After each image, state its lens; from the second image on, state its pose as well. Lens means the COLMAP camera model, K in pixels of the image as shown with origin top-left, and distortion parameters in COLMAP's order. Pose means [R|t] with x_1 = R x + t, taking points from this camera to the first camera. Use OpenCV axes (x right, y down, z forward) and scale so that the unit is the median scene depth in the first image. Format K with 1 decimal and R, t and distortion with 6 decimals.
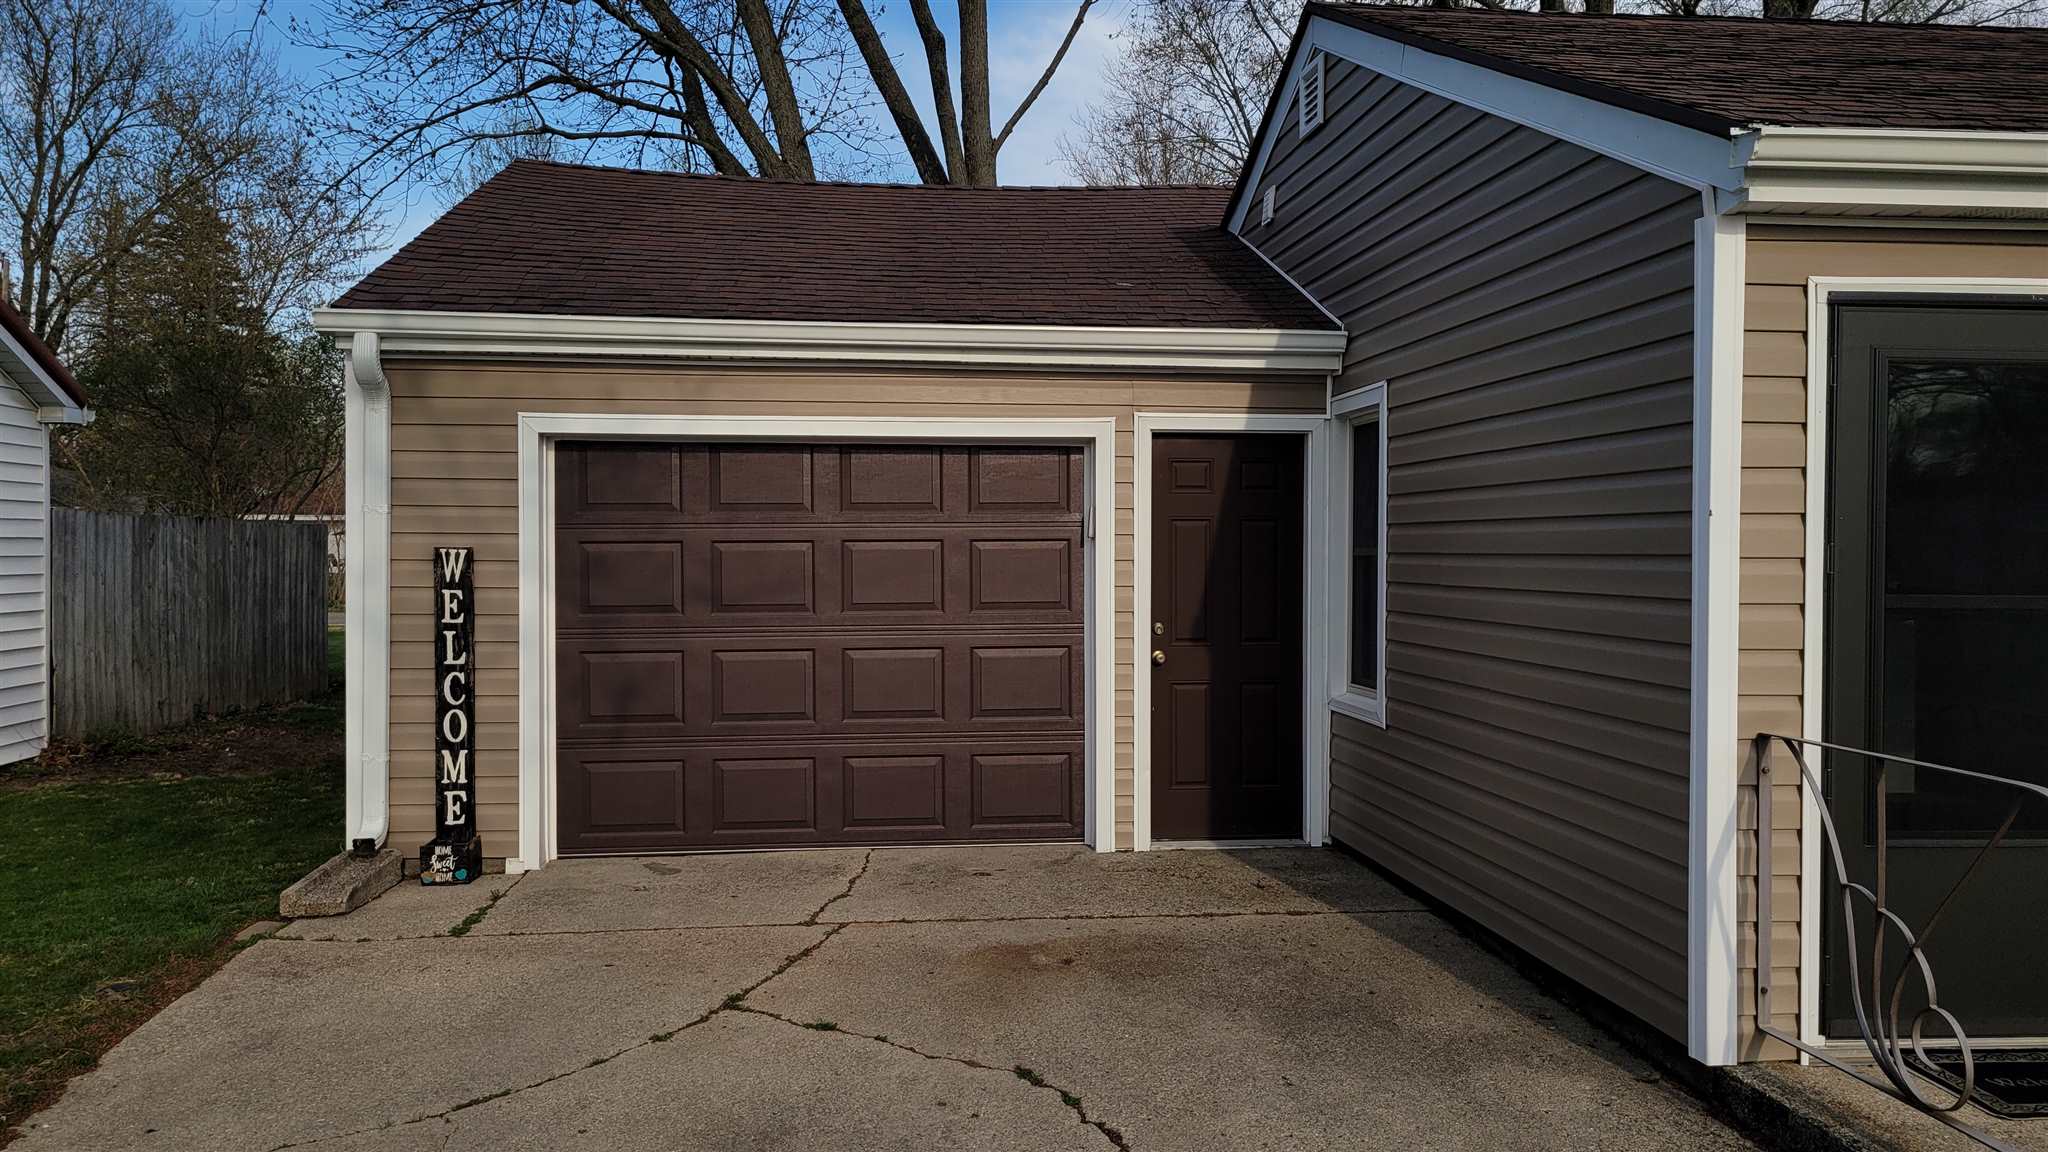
lens RADIAL K [[1500.5, 0, 997.5], [0, 1500.5, 578.8], [0, 0, 1]] dist [0.070119, -0.094862]
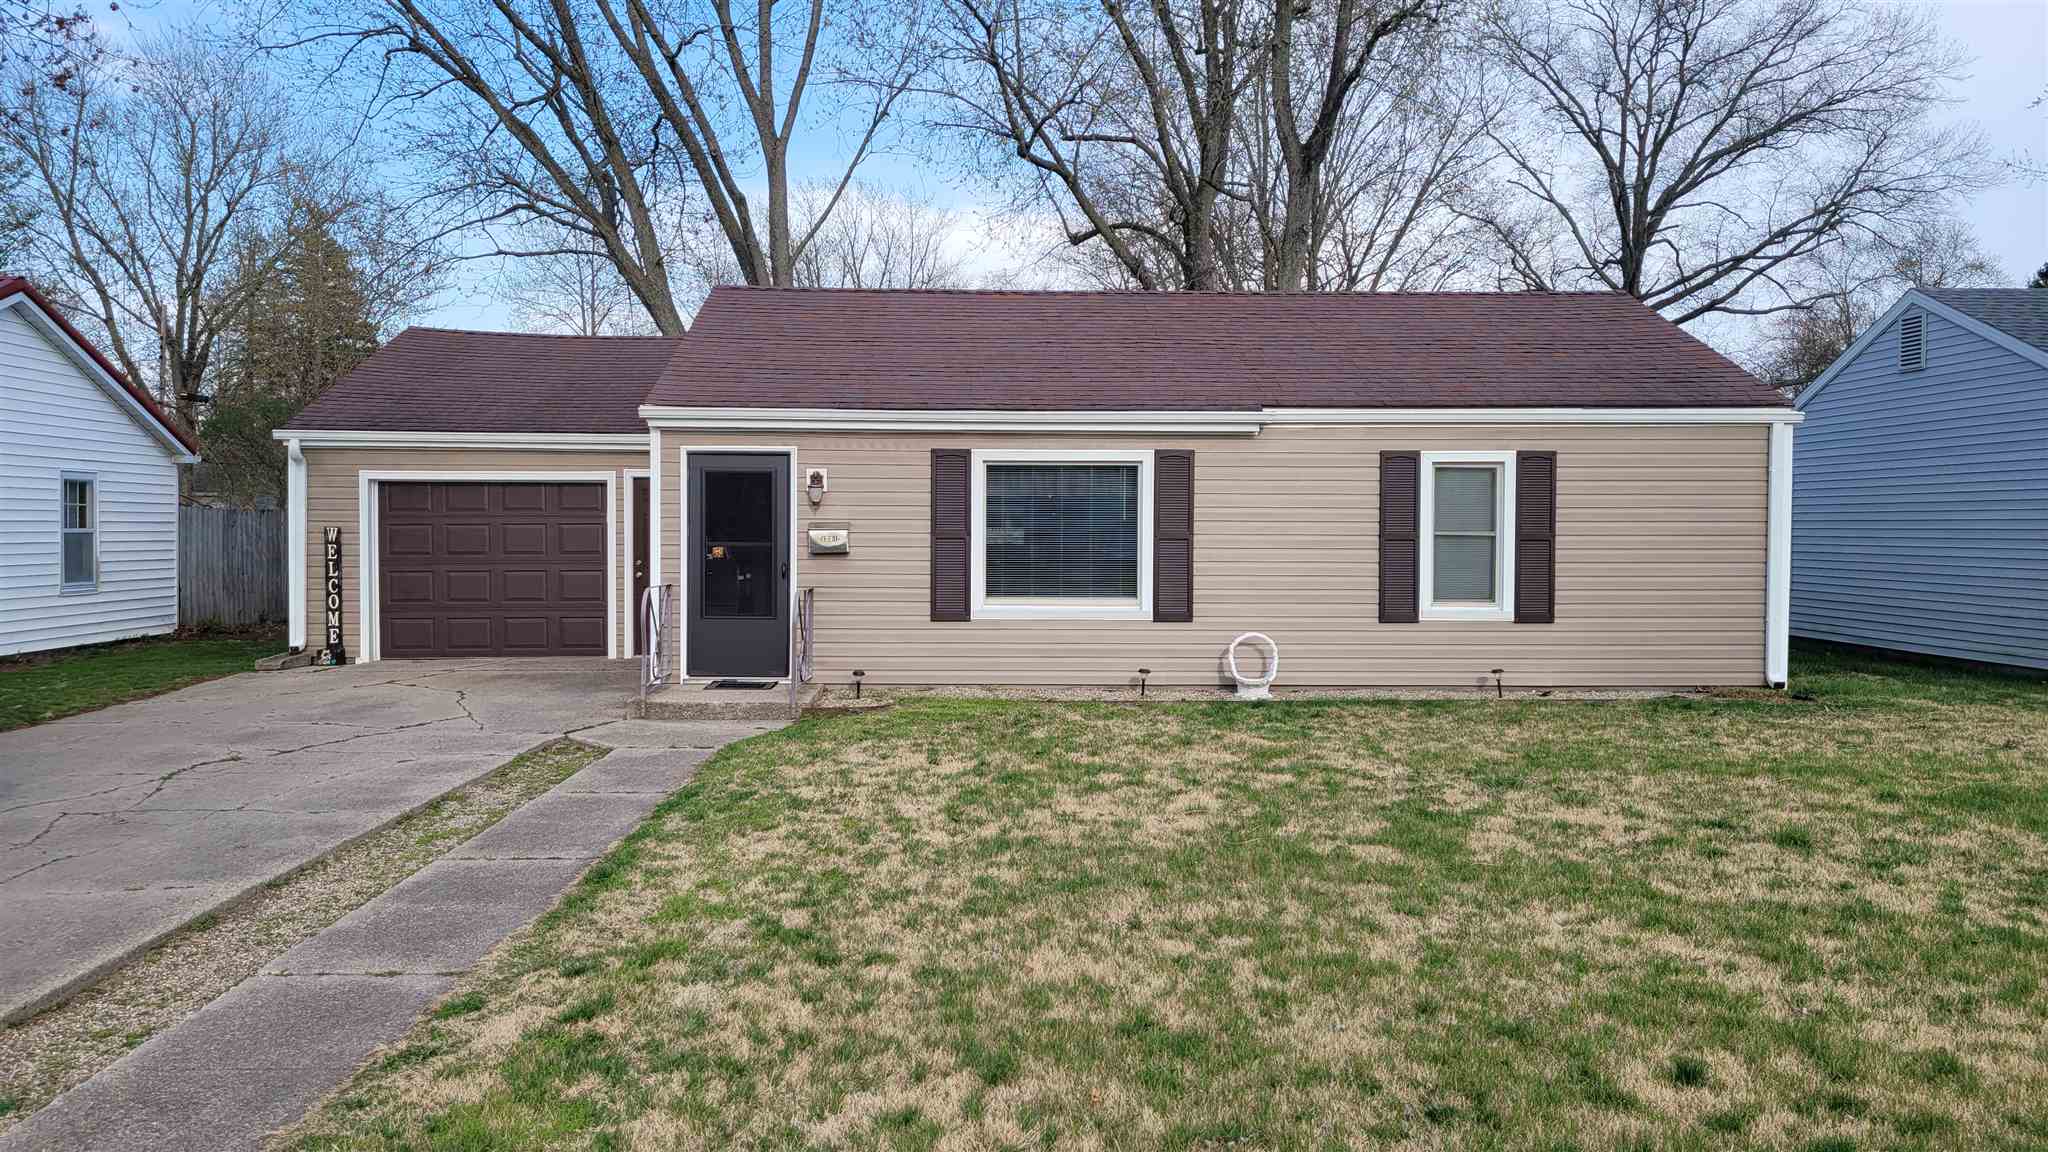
lens RADIAL K [[1552.0, 0, 1024.0], [0, 1552.0, 576.0], [0, 0, 1]] dist [0.072659, -0.056205]
pose [[0.996498, 0.002574, -0.083575, 0.882854], [-0.001617, 0.999932, 0.011520, 0.024461], [0.083599, -0.011345, 0.996435, -1.305431]]
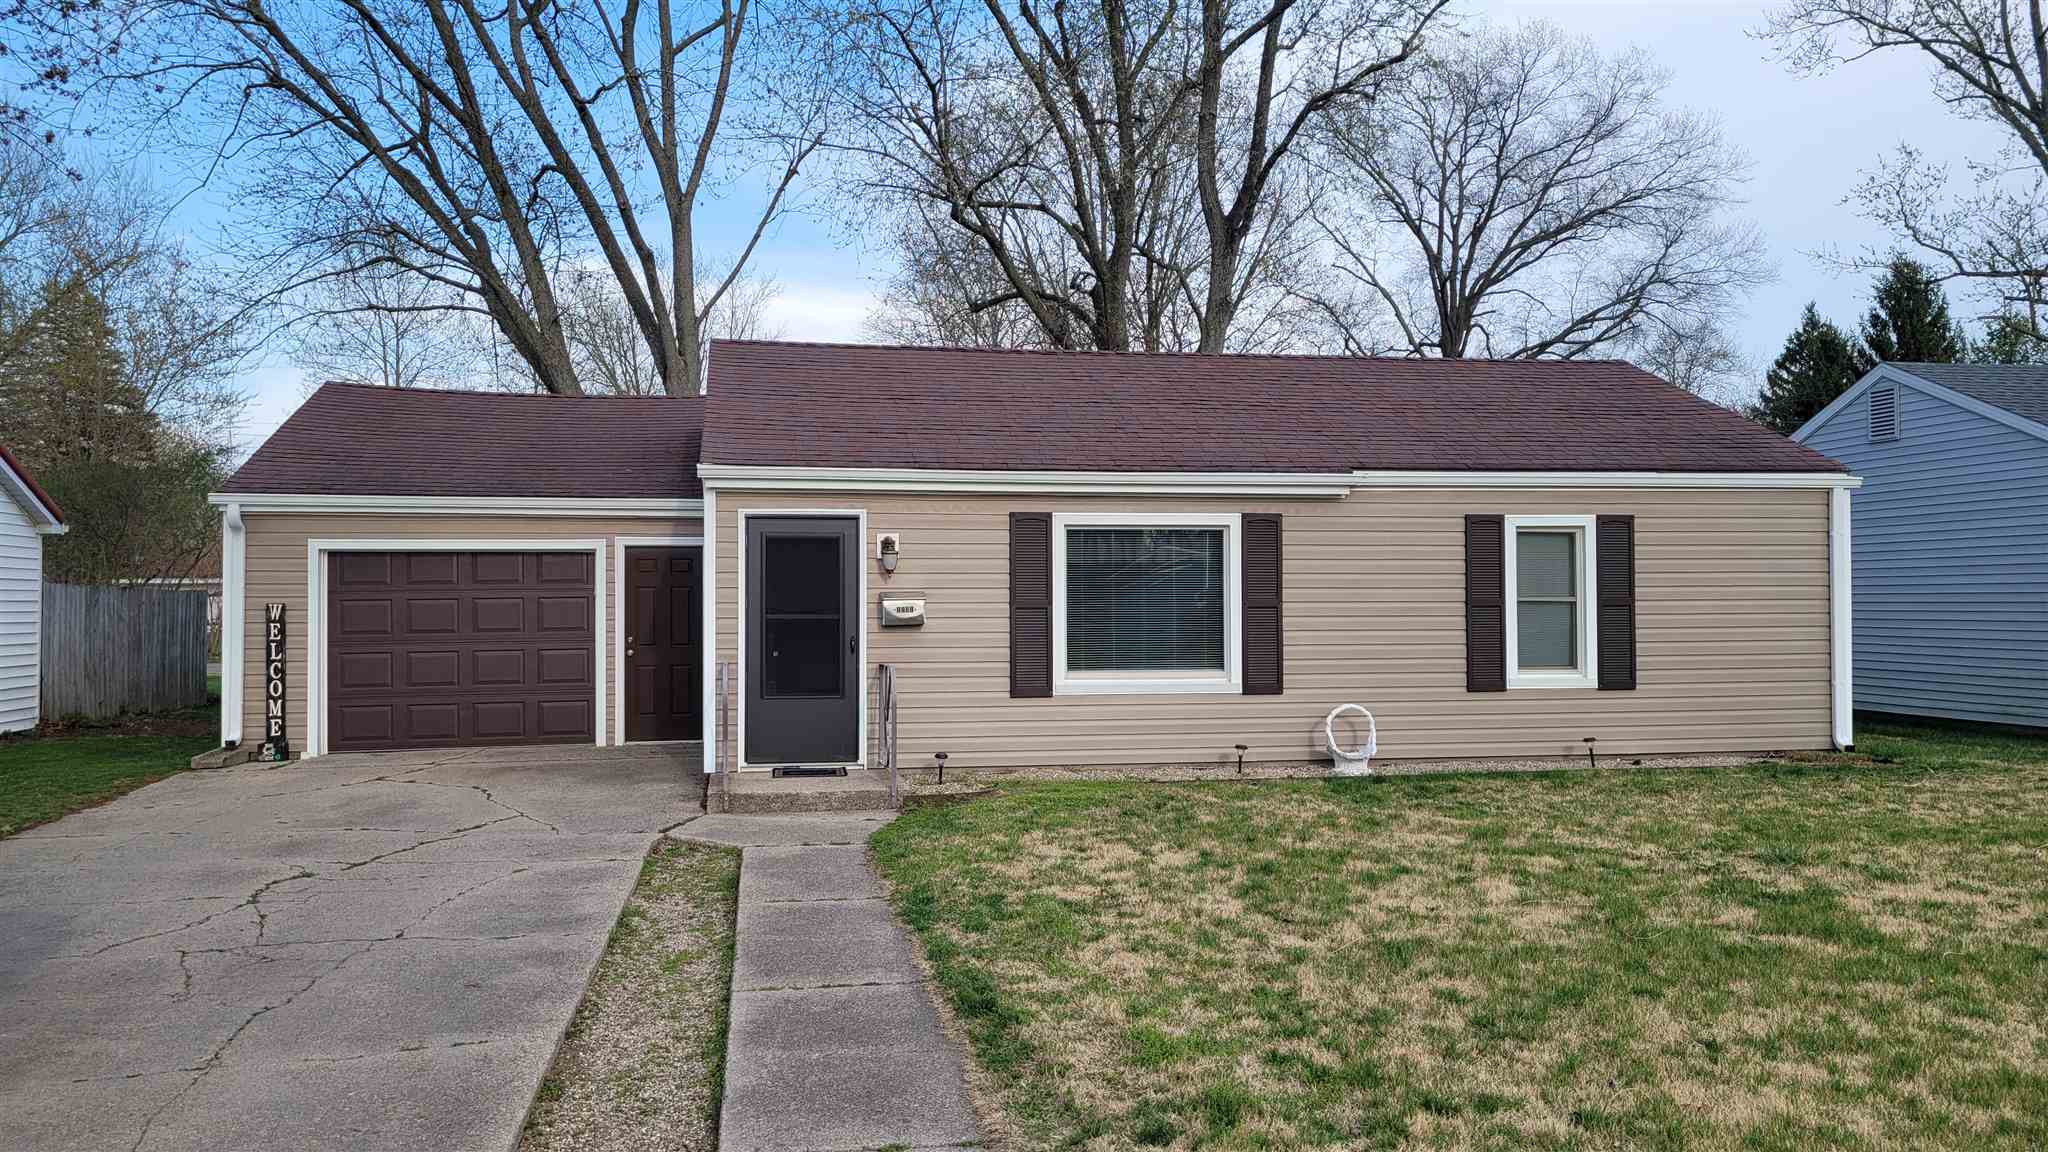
lens RADIAL K [[1552.0, 0, 1024.0], [0, 1552.0, 576.0], [0, 0, 1]] dist [0.072659, -0.056205]
pose [[0.997900, -0.006908, 0.064402, 0.508605], [0.009262, 0.999297, -0.036323, 0.028153], [-0.064105, 0.036844, 0.997263, -1.182429]]
